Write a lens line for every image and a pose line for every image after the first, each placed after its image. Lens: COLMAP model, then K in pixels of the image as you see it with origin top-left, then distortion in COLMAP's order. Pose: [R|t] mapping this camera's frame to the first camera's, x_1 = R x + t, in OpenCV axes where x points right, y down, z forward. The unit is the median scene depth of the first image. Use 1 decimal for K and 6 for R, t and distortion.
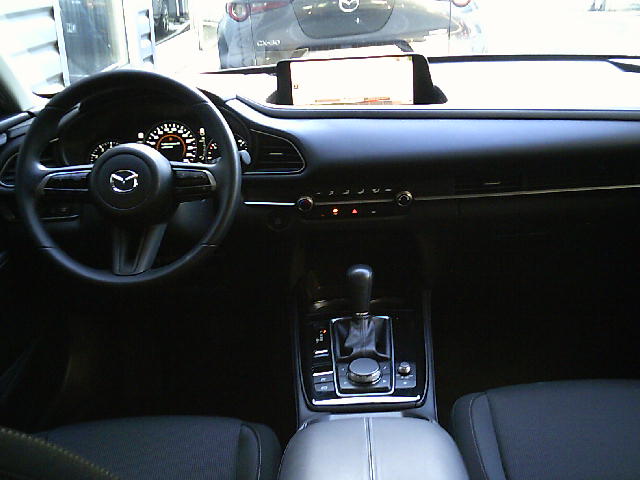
lens RADIAL K [[747.3, 0, 320.0], [0, 747.3, 240.0], [0, 0, 1]] dist [0.065152, -0.019420]
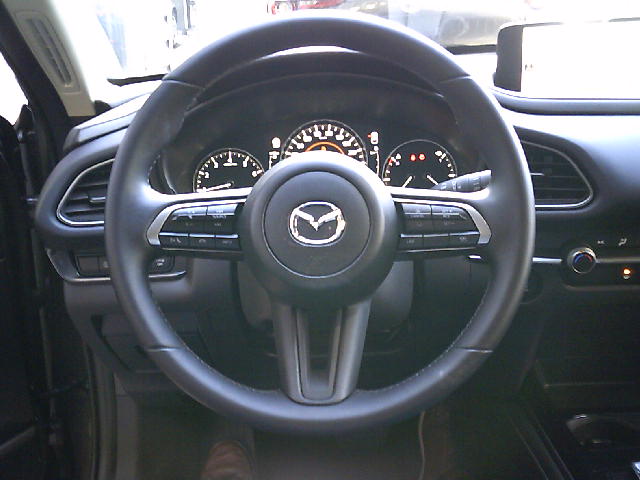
lens RADIAL K [[747.3, 0, 320.0], [0, 747.3, 240.0], [0, 0, 1]] dist [0.065152, -0.019420]
pose [[0.999795, 0.013859, 0.014734, -0.235572], [-0.013445, 0.999521, -0.027889, -0.046041], [-0.015114, 0.027685, 0.999502, 0.423218]]
